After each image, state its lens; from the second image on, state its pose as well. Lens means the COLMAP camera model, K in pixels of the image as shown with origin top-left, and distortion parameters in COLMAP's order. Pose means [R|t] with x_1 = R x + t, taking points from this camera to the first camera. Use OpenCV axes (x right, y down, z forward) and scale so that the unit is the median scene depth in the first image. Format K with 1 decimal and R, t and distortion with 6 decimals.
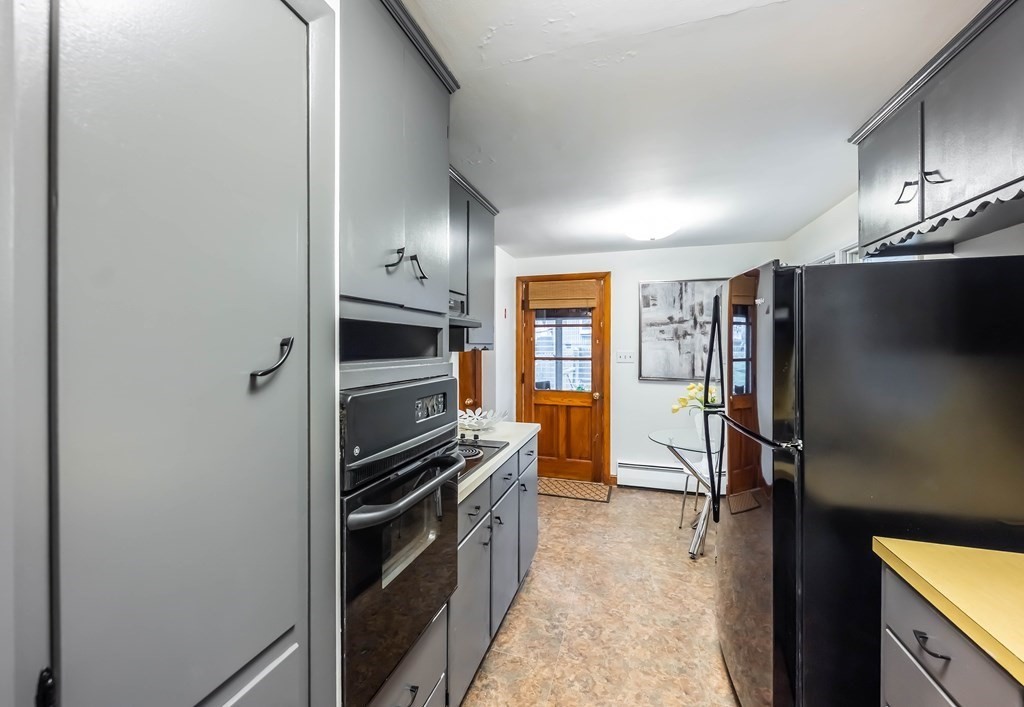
lens RADIAL K [[443.0, 0, 478.9], [0, 443.0, 346.3], [0, 0, 1]] dist [-0.001732, -0.000266]
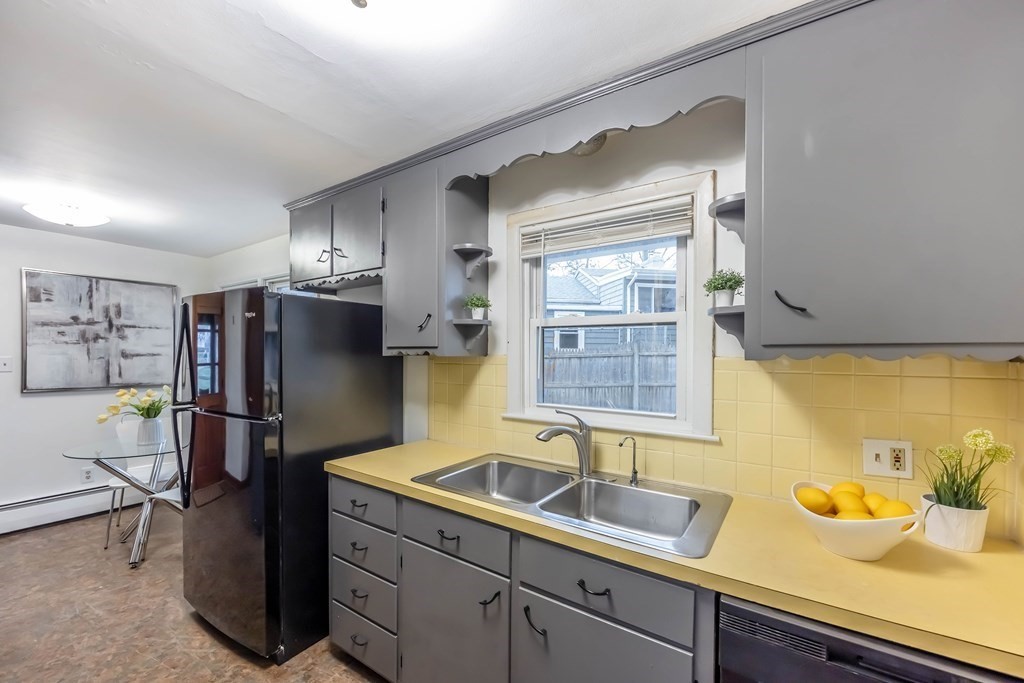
lens RADIAL K [[412.3, 0, 512.1], [0, 412.3, 347.5], [0, 0, 1]] dist [-0.001661, -0.000369]
pose [[0.256766, 0.016251, 0.966337, -0.175980], [-0.001402, 0.999864, -0.016442, 0.008067], [-0.966473, 0.002867, 0.256754, -0.035875]]
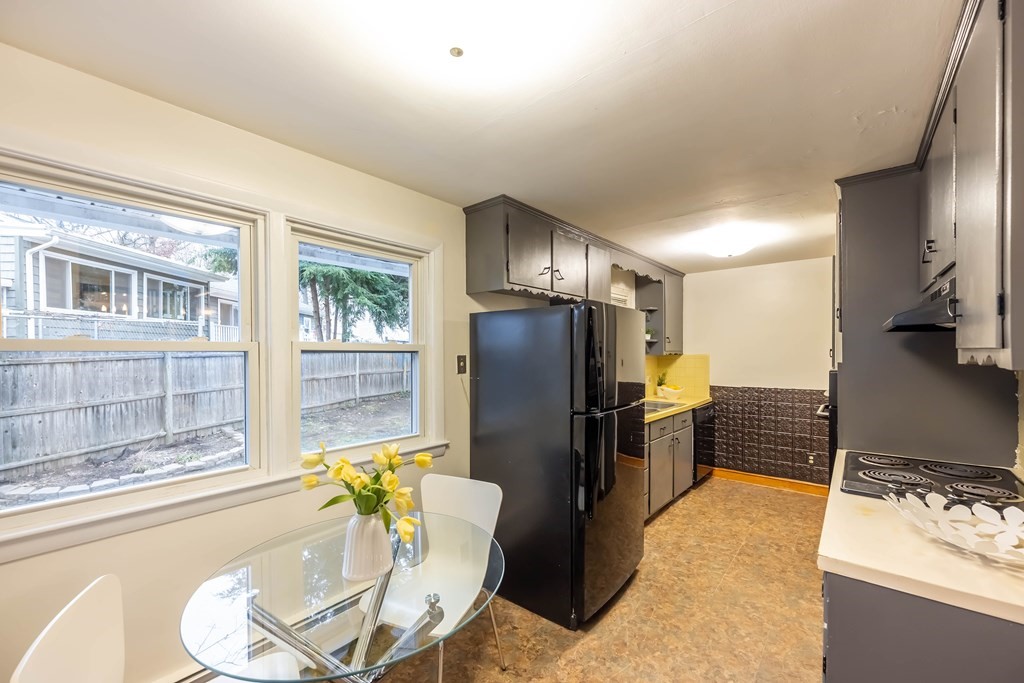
lens RADIAL K [[412.3, 0, 512.1], [0, 412.3, 347.5], [0, 0, 1]] dist [-0.001661, -0.000369]
pose [[-0.936280, 0.009622, 0.351124, 0.243011], [0.007664, 0.999946, -0.006964, -0.009863], [-0.351172, -0.003830, -0.936303, 1.352620]]
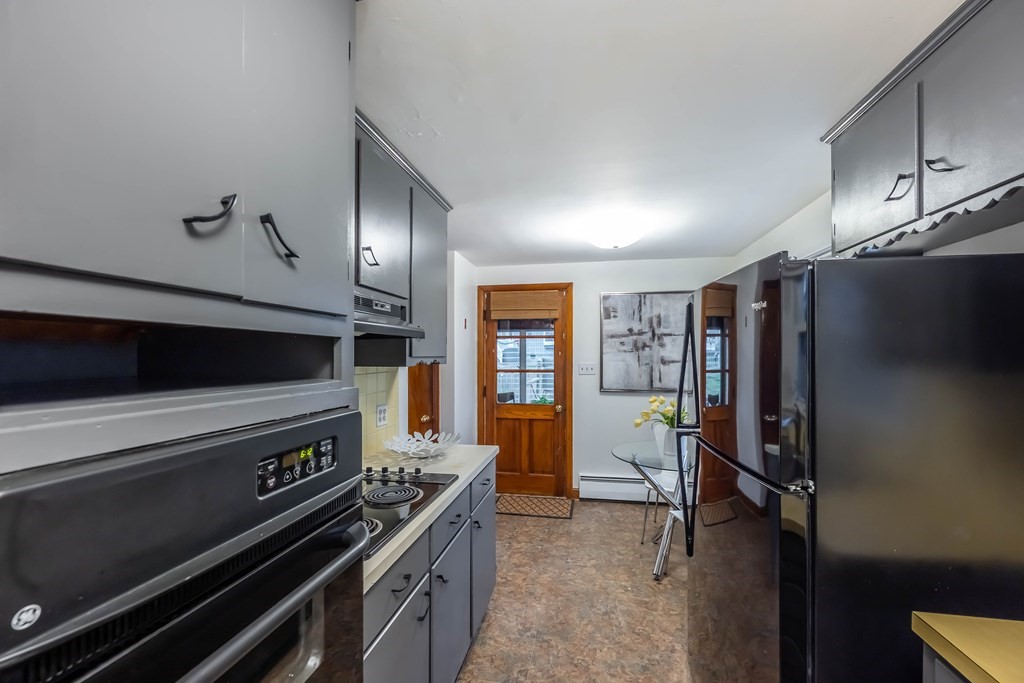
lens RADIAL K [[413.0, 0, 518.6], [0, 413.0, 365.6], [0, 0, 1]] dist [-0.007700, -0.000136]
pose [[0.986608, -0.006508, 0.162980, 0.042161], [0.003076, 0.999768, 0.021299, -0.005076], [-0.163081, -0.020513, 0.986399, 0.167367]]
